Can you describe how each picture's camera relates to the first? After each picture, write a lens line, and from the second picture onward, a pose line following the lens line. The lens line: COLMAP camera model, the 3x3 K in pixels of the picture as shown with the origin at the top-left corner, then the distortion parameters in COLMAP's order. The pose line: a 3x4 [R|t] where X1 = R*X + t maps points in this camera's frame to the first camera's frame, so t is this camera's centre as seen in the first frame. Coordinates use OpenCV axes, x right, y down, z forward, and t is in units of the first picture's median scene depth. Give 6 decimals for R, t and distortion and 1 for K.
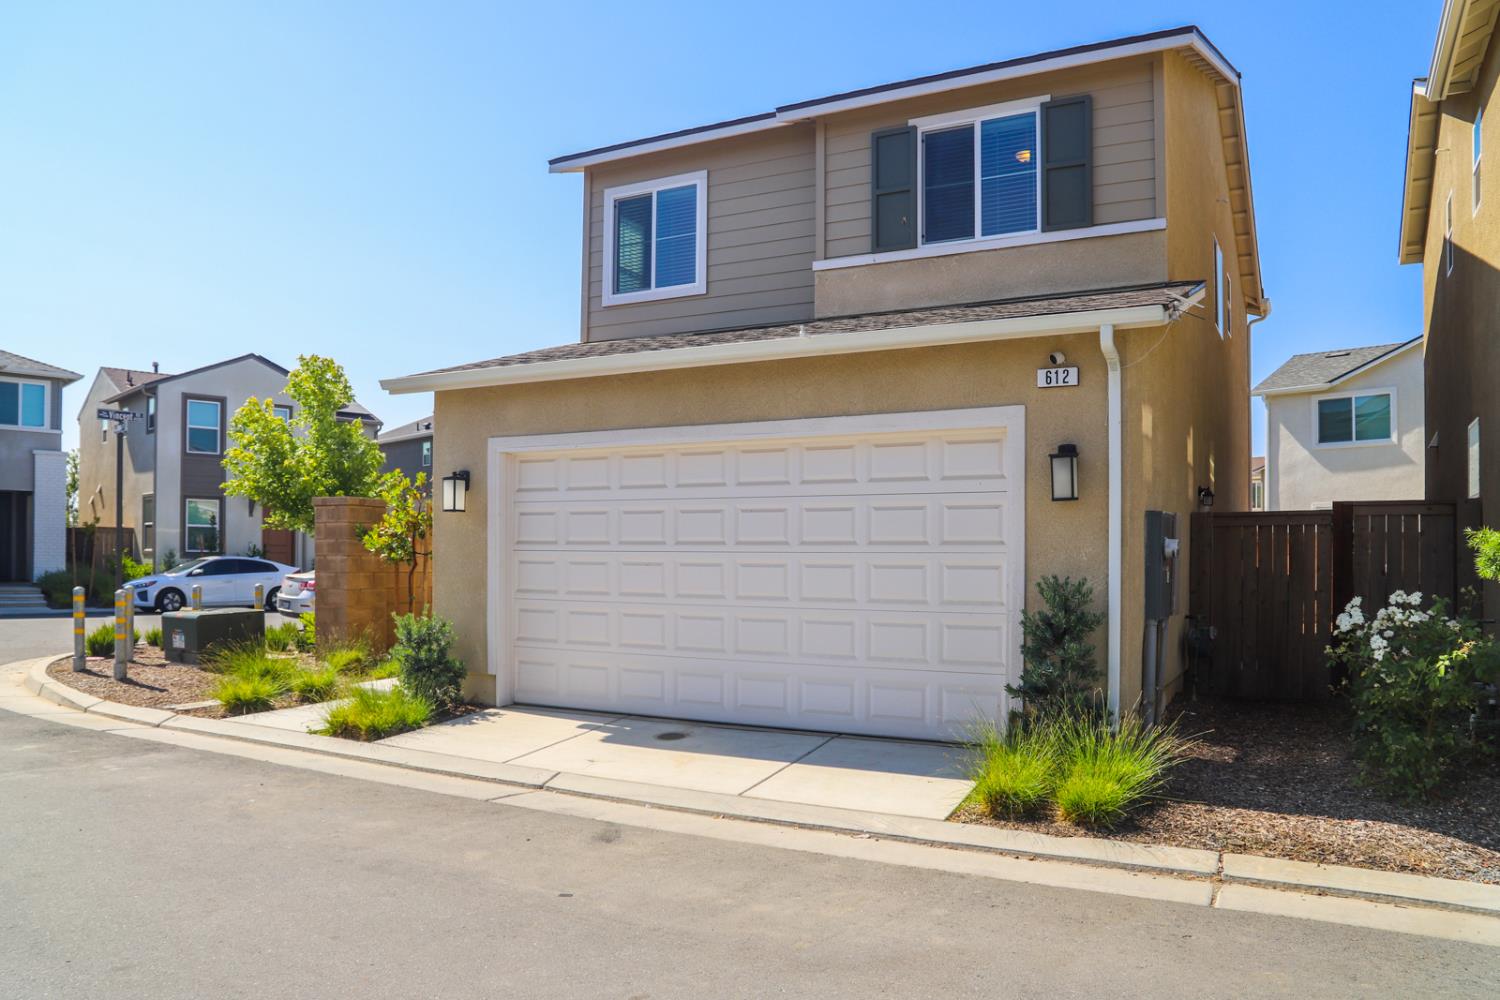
lens RADIAL K [[1076.3, 0, 691.7], [0, 1076.3, 477.9], [0, 0, 1]] dist [-0.119468, 0.055851]
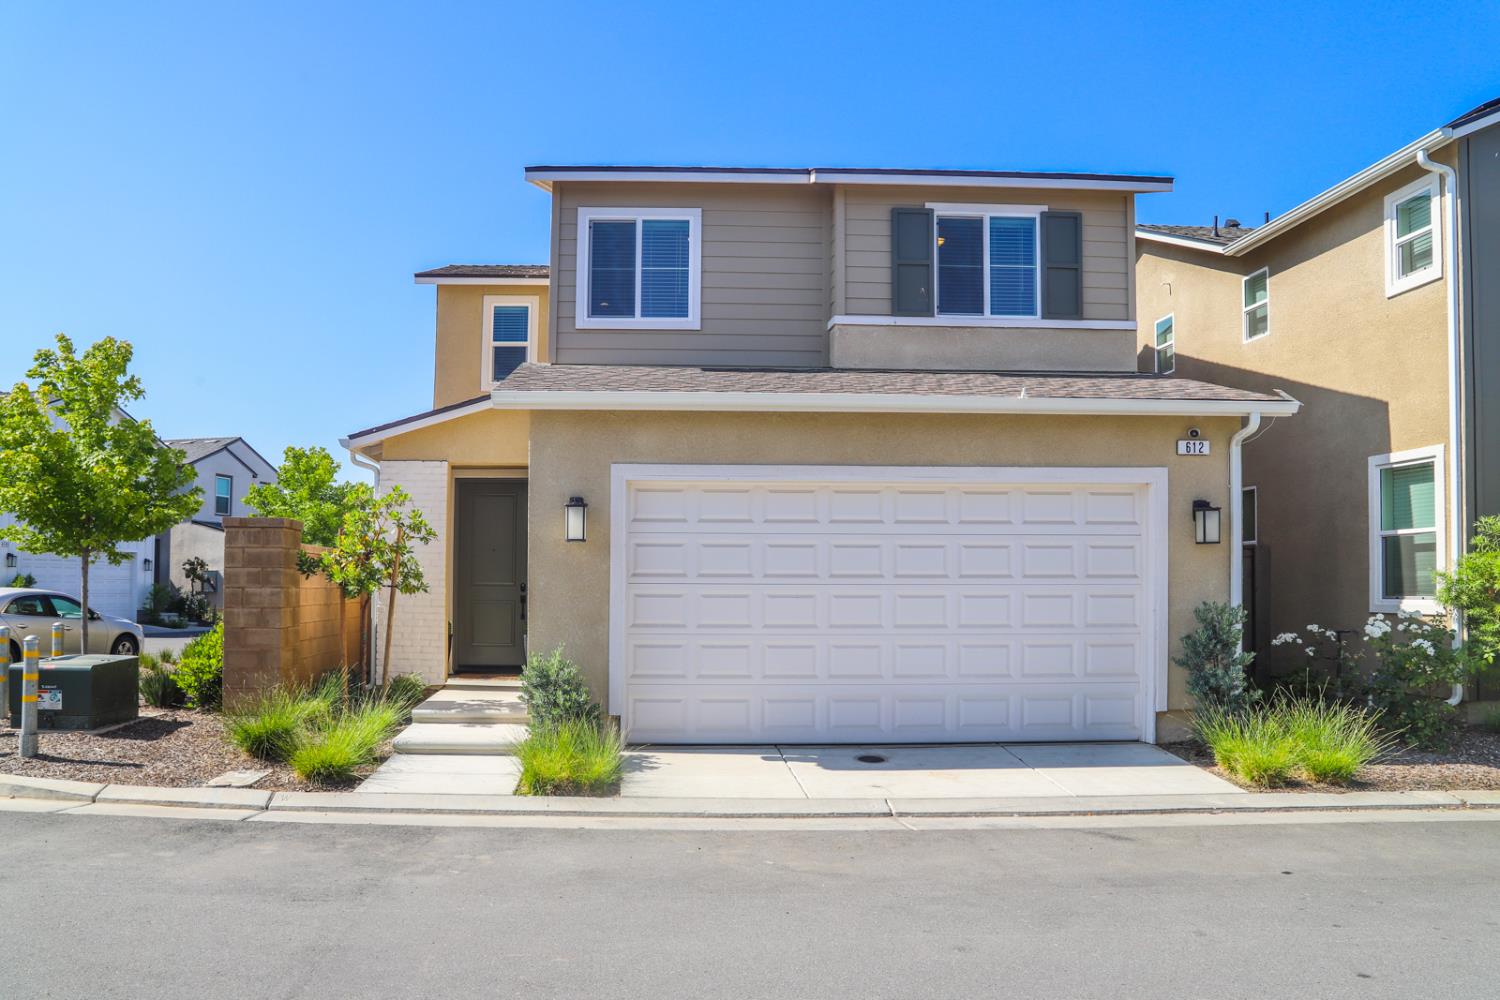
lens RADIAL K [[1060.6, 0, 747.2], [0, 1060.6, 494.7], [0, 0, 1]] dist [-0.141534, 0.111081]
pose [[0.862479, 0.040697, 0.504454, -0.528782], [-0.034446, 0.999171, -0.021715, 0.005745], [-0.504920, 0.001352, 0.863165, 0.132469]]
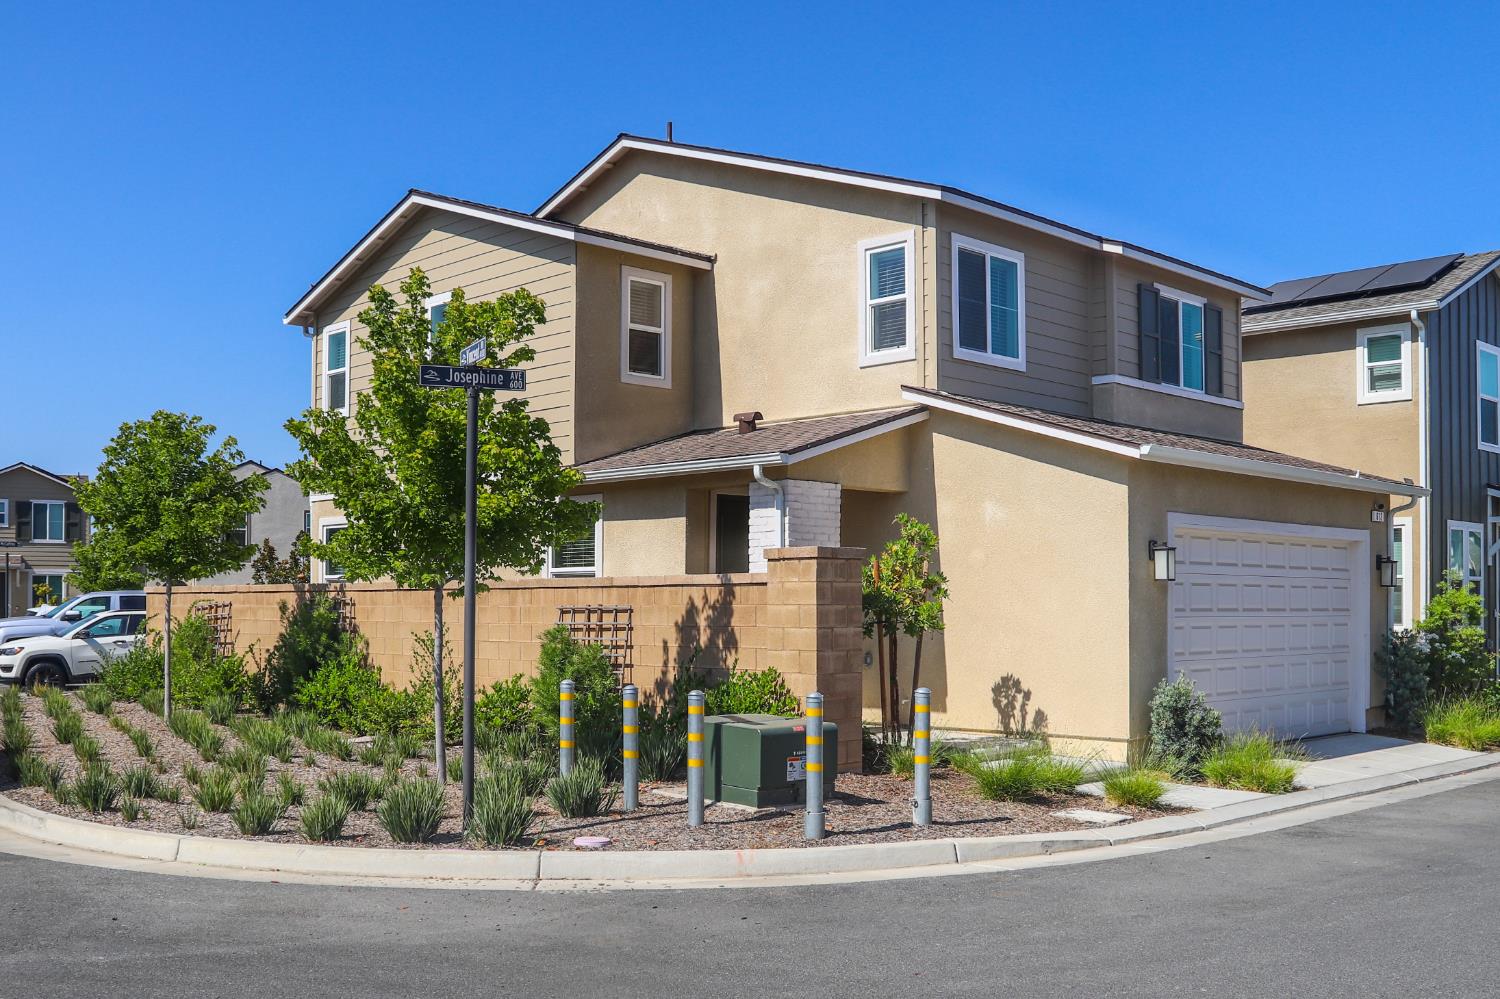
lens RADIAL K [[1447.6, 0, 750.0], [0, 1447.6, 499.5], [0, 0, 1]] dist [-0.226596, 0.389461]
pose [[0.313114, 0.068744, 0.947224, -1.654967], [-0.068179, 0.996431, -0.049778, 0.049585], [-0.947265, -0.048994, 0.316684, 0.950613]]
